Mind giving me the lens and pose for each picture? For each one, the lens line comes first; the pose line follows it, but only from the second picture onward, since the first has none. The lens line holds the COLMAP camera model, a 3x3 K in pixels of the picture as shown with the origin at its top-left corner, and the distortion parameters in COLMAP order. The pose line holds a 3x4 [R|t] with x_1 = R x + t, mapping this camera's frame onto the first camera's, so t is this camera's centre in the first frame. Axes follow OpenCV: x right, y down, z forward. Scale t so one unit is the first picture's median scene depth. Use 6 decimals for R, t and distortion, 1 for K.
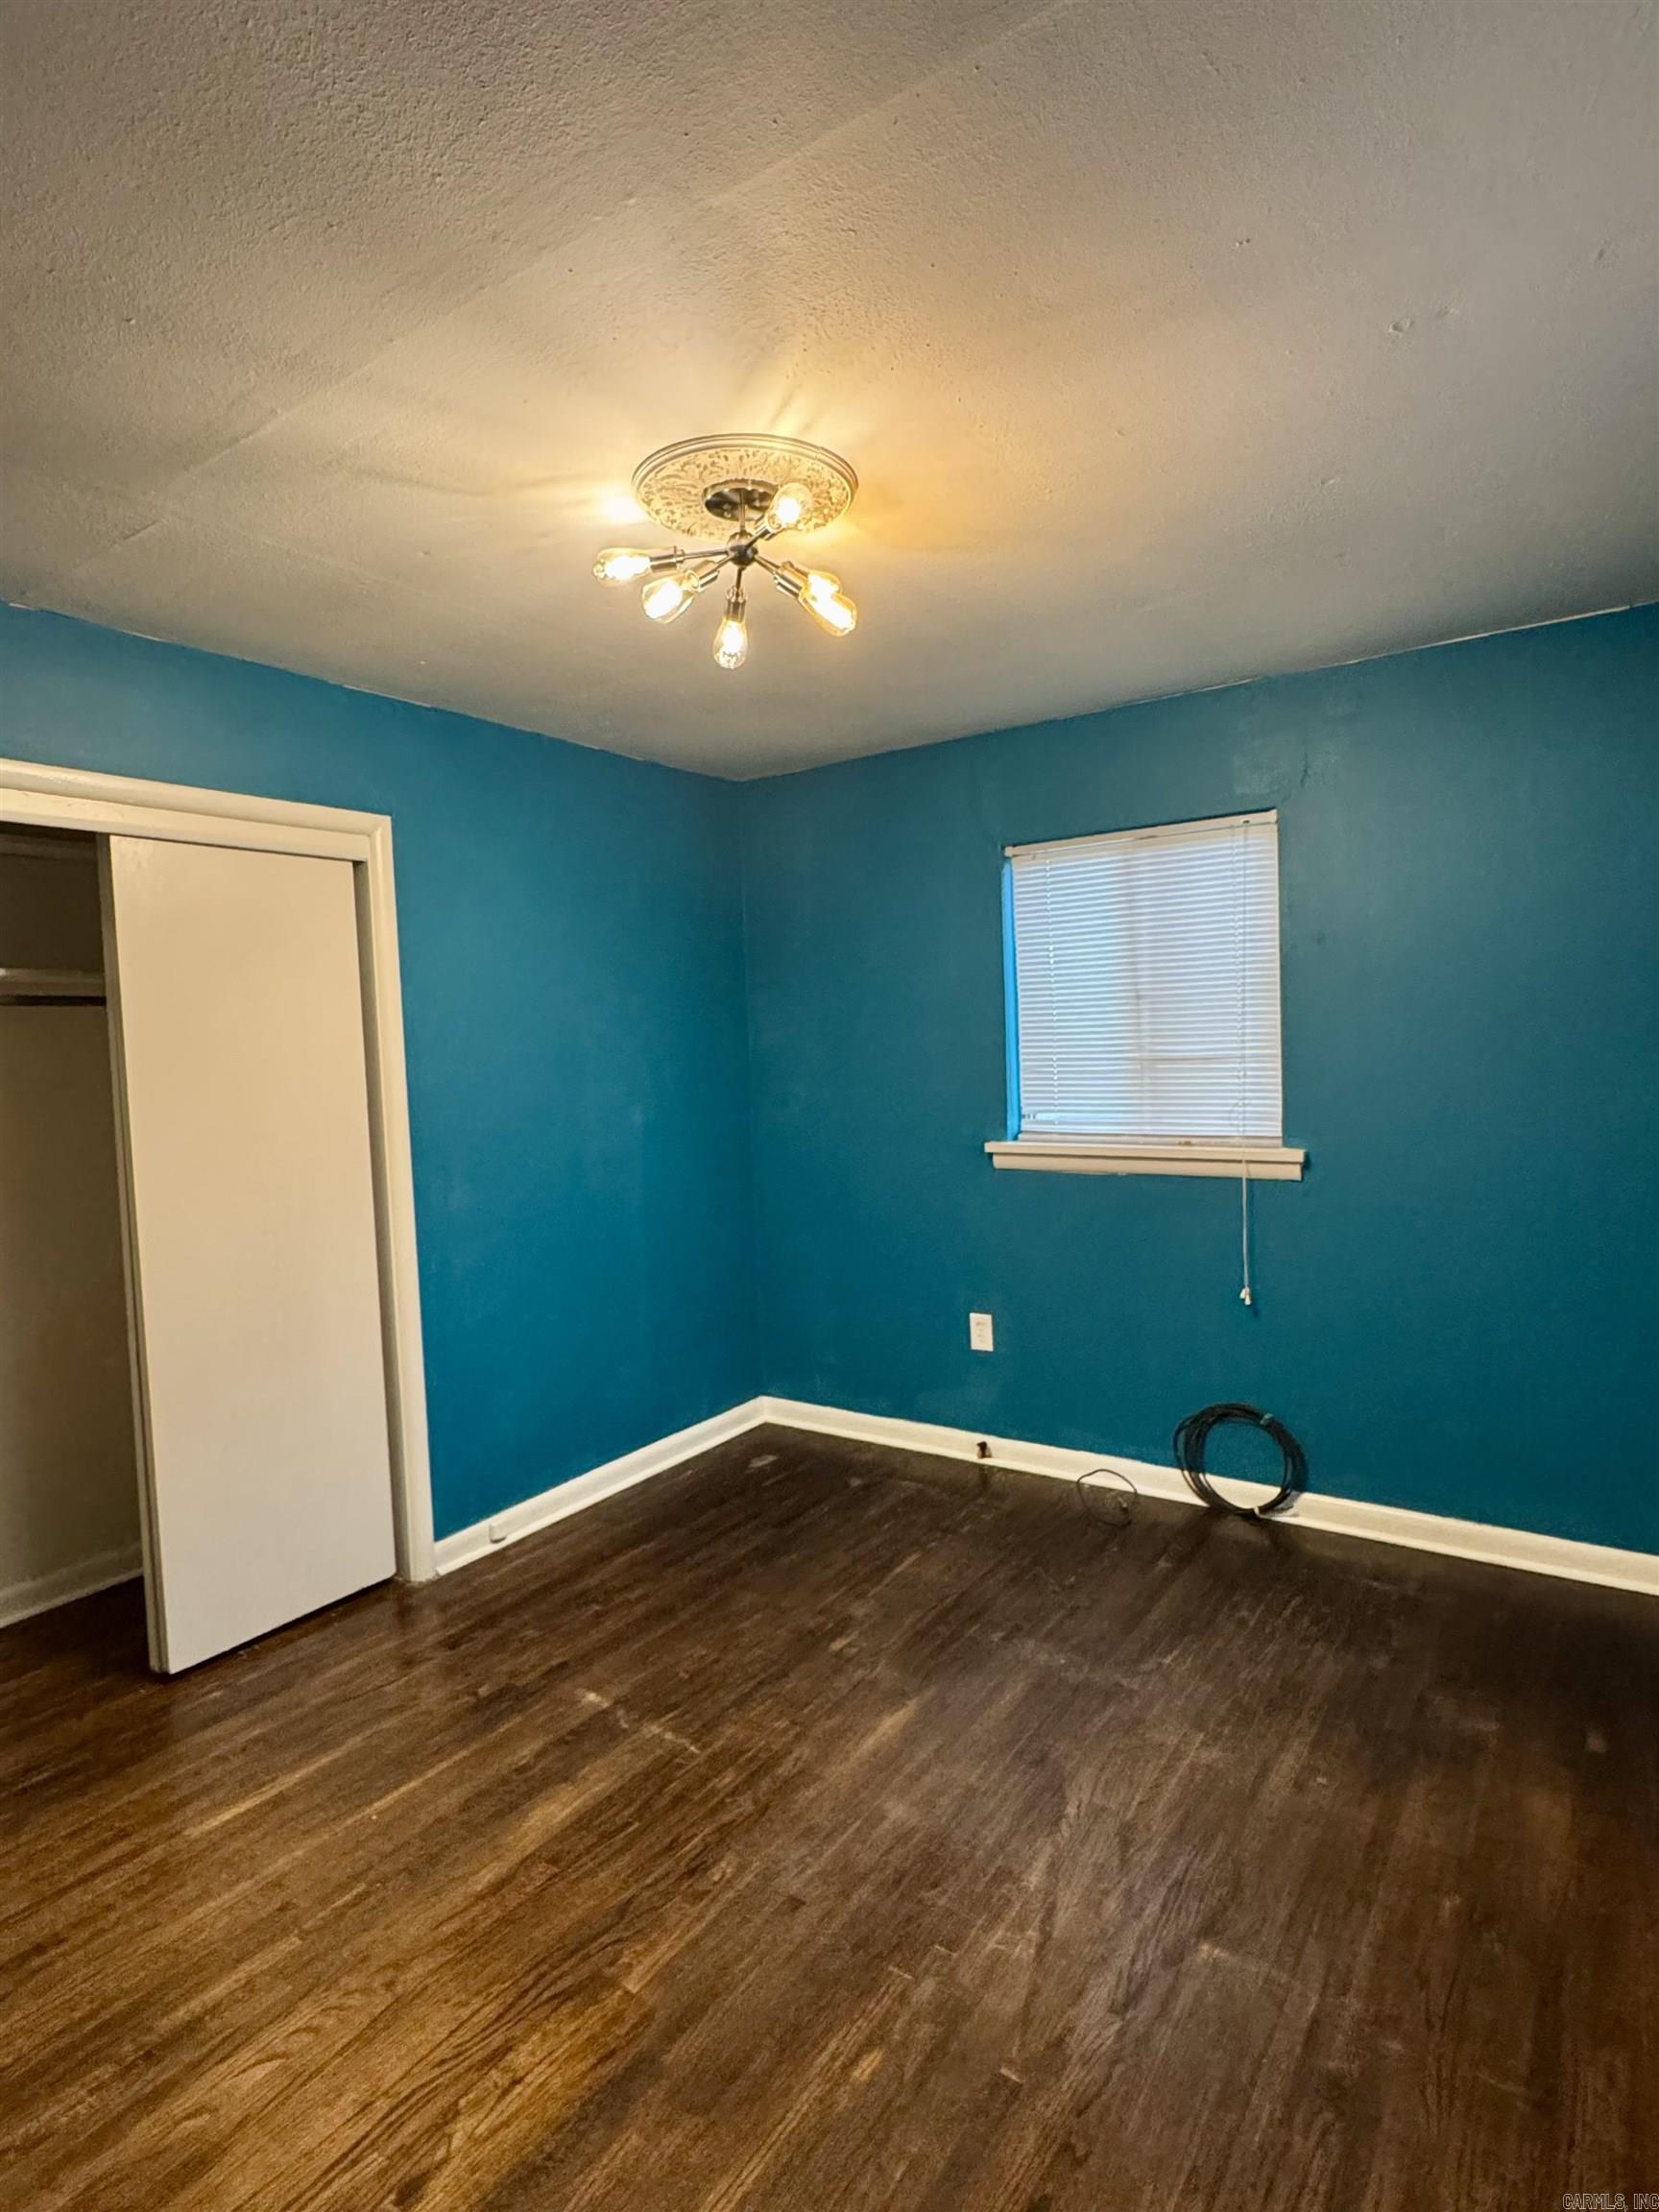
lens RADIAL K [[1173.4, 0, 824.8], [0, 1173.4, 1105.1], [0, 0, 1]] dist [-0.006576, 0.001011]
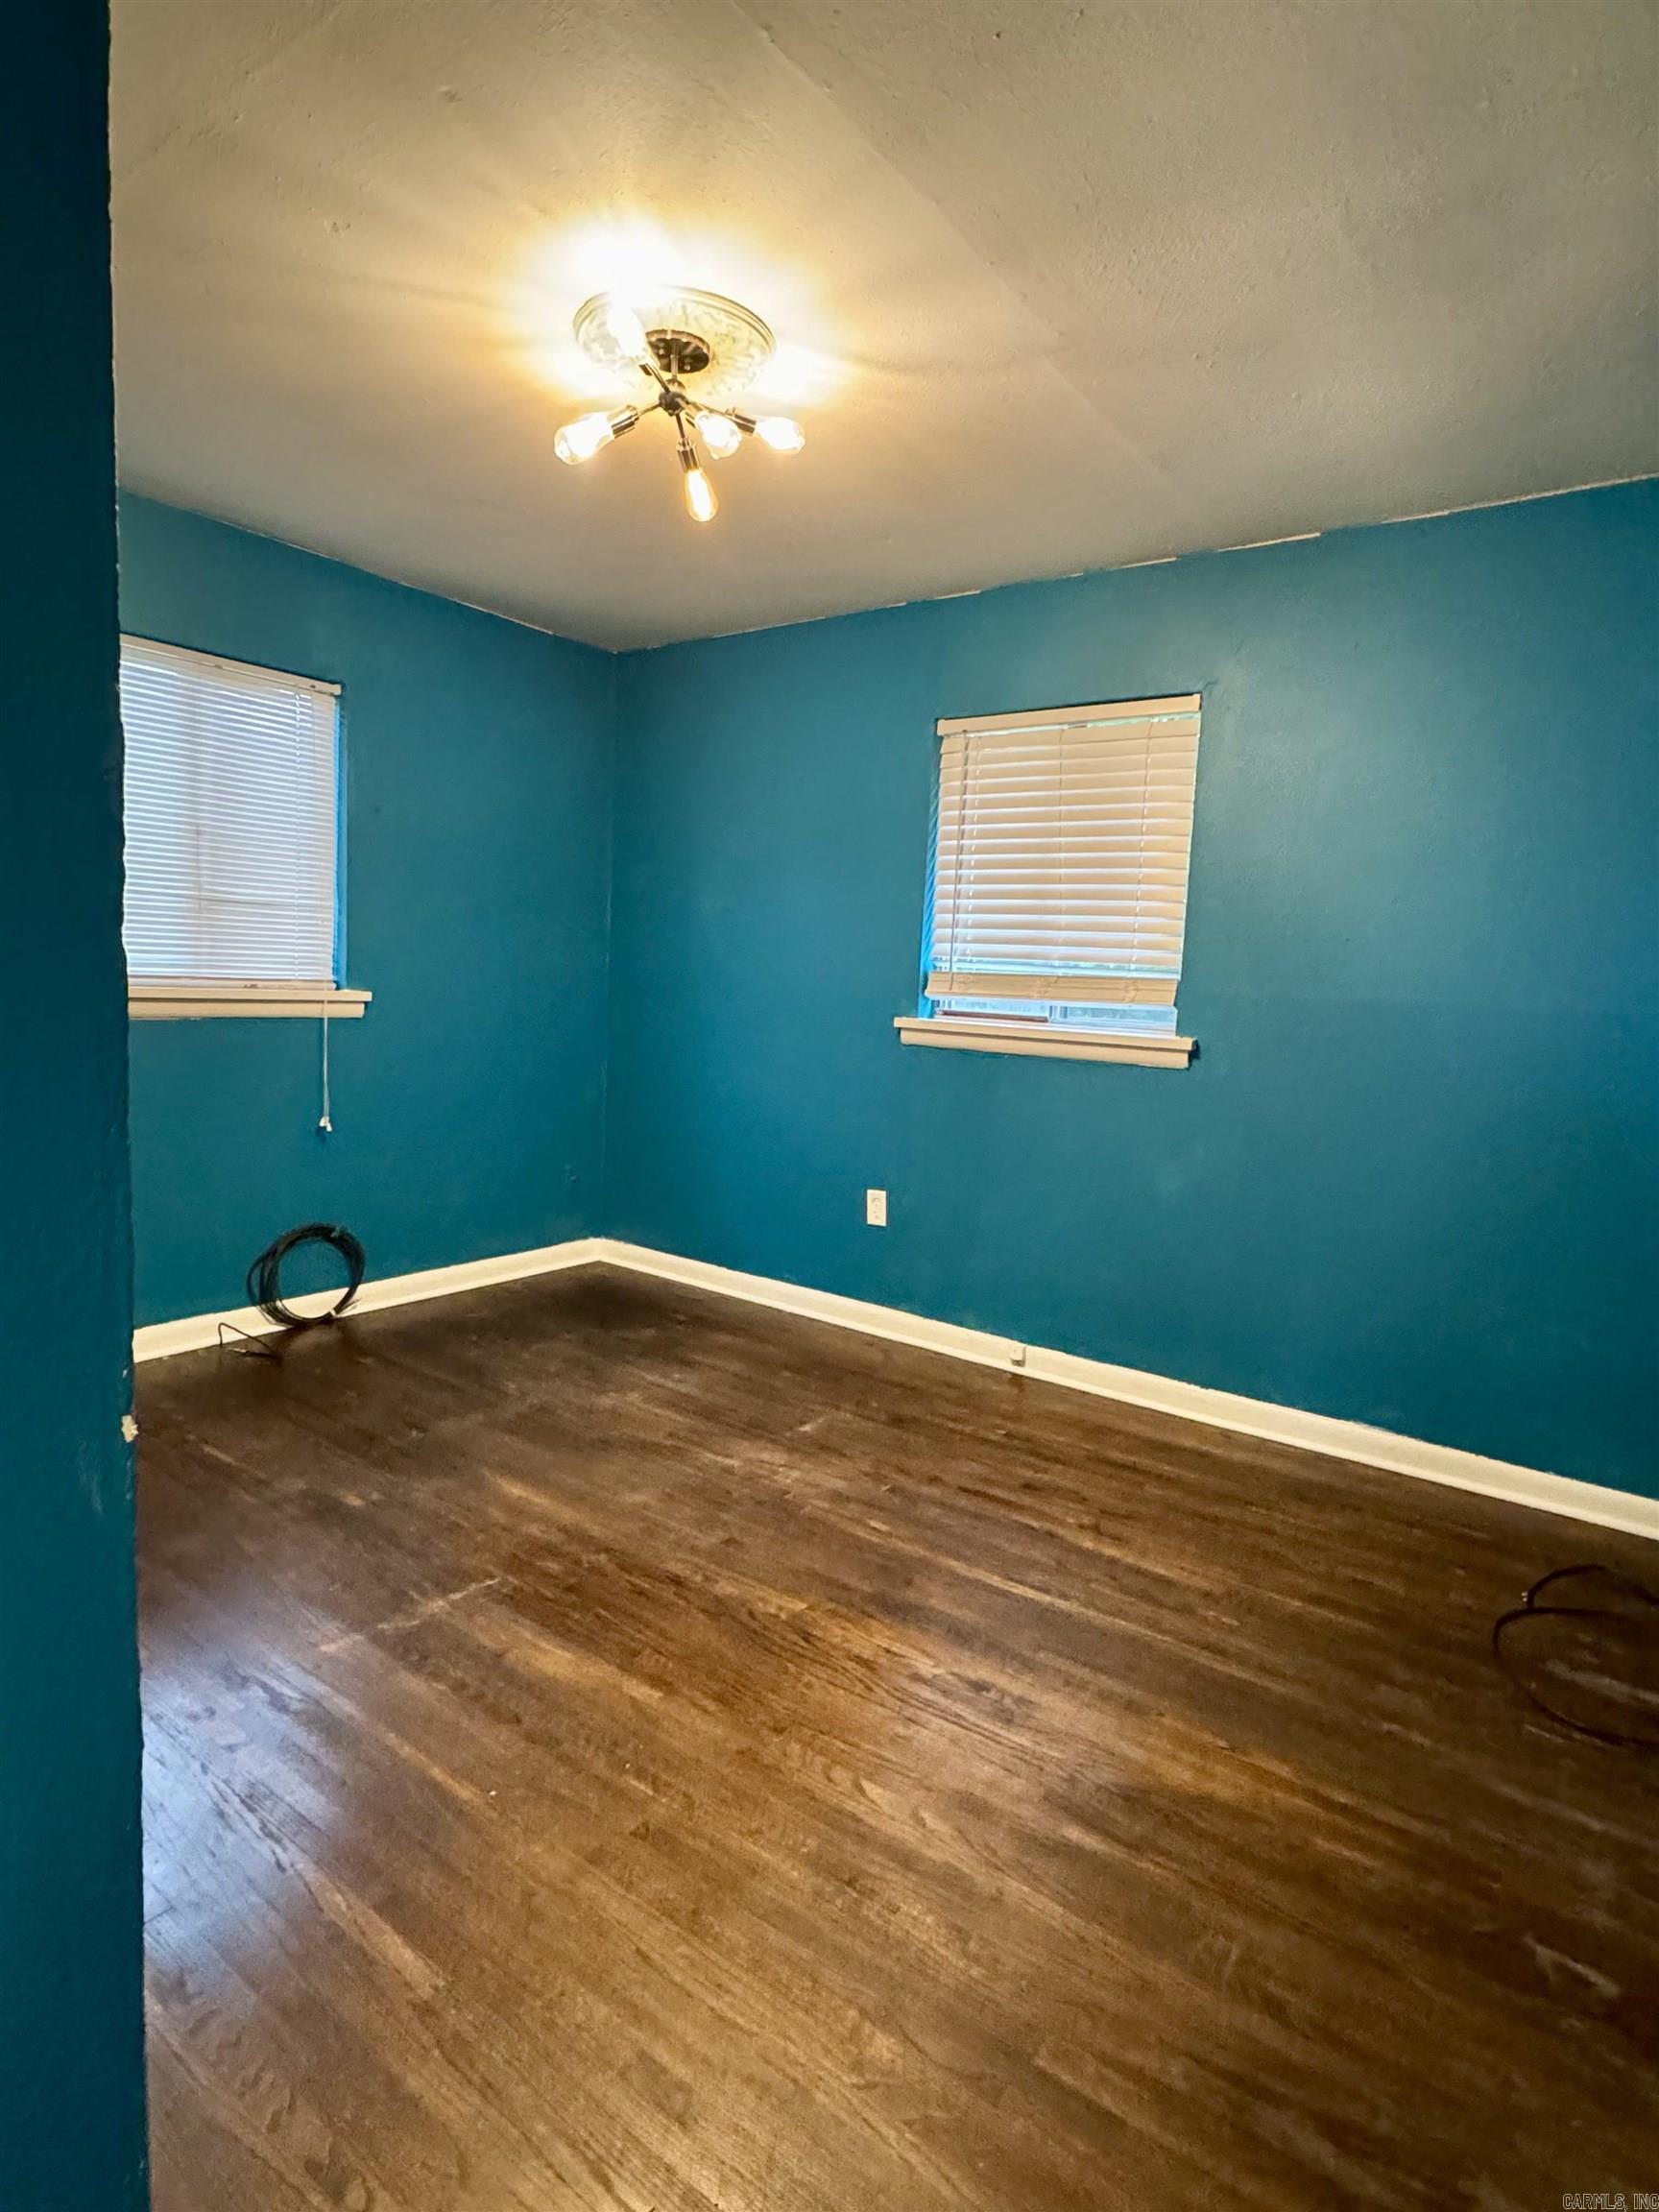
lens RADIAL K [[1173.4, 0, 823.4], [0, 1173.4, 1110.1], [0, 0, 1]] dist [-0.006576, 0.001011]
pose [[0.029594, -0.079158, 0.996423, -0.904932], [0.005323, 0.996858, 0.079034, 0.080281], [-0.999548, 0.002965, 0.029922, 0.615250]]
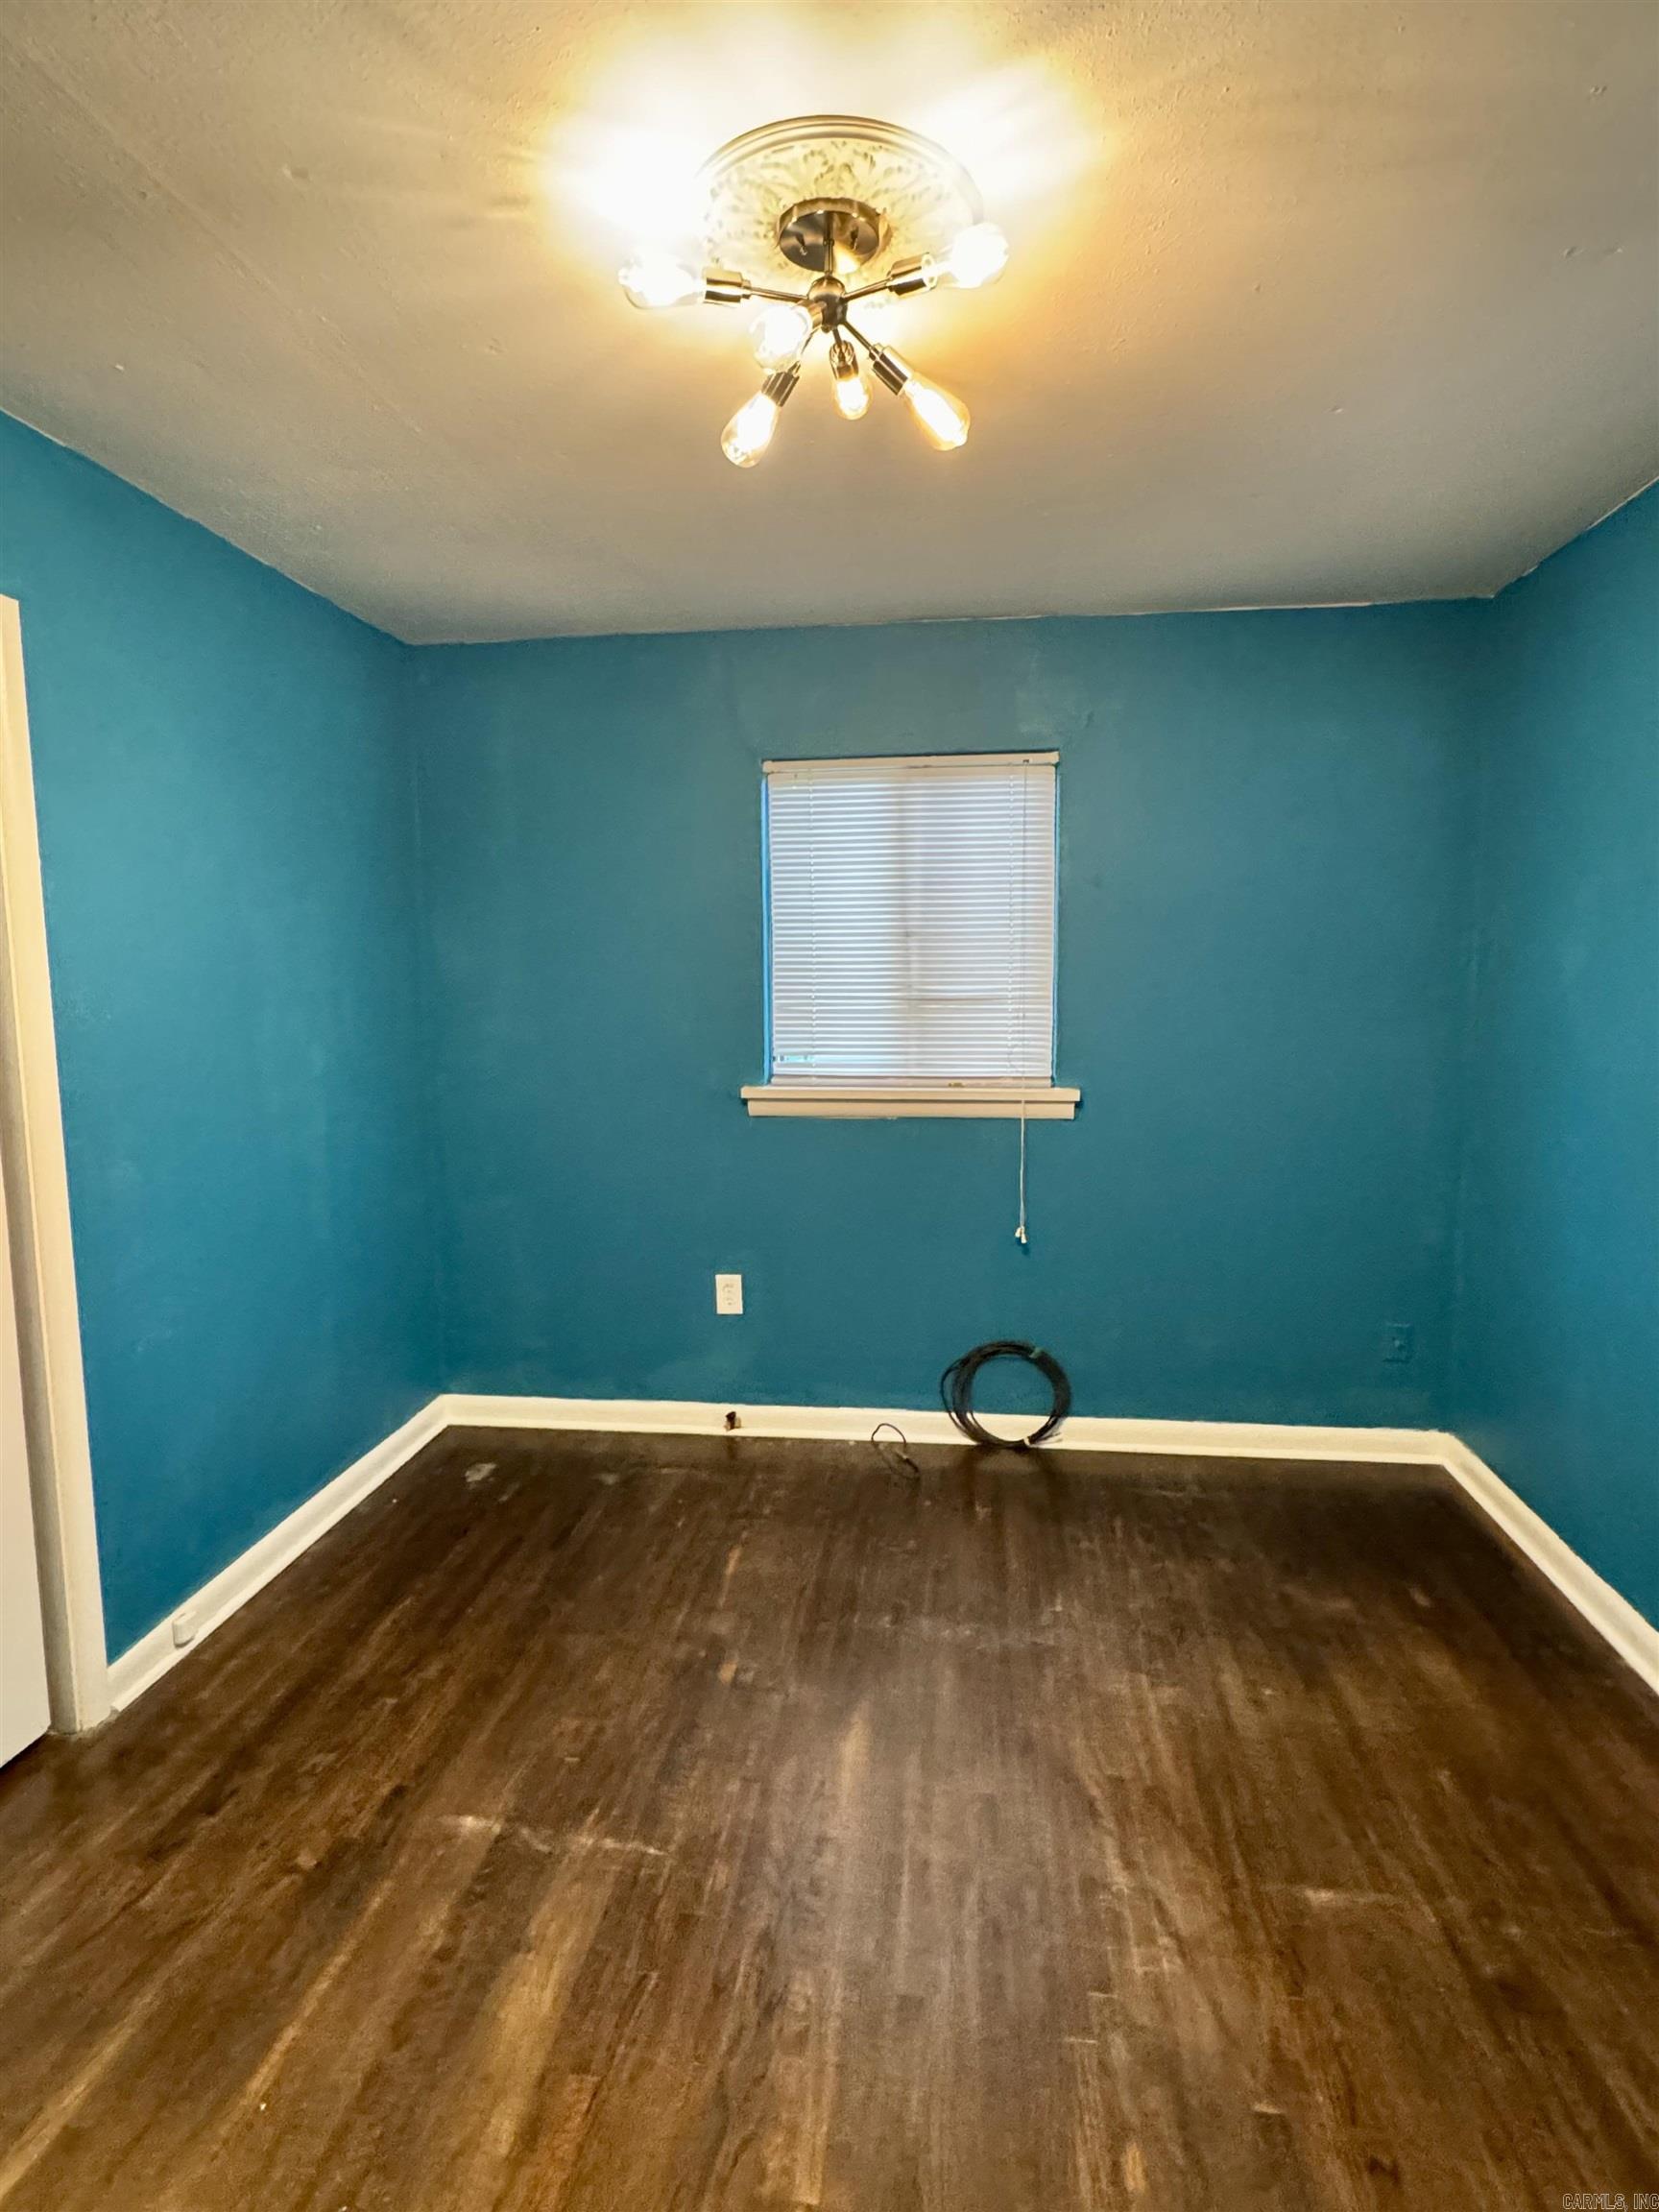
lens RADIAL K [[1173.4, 0, 824.0], [0, 1173.4, 1106.8], [0, 0, 1]] dist [-0.006576, 0.001011]
pose [[0.884823, -0.022587, 0.465379, -0.324023], [0.001327, 0.998942, 0.045961, 0.007126], [-0.465925, -0.040049, 0.883917, 0.231750]]
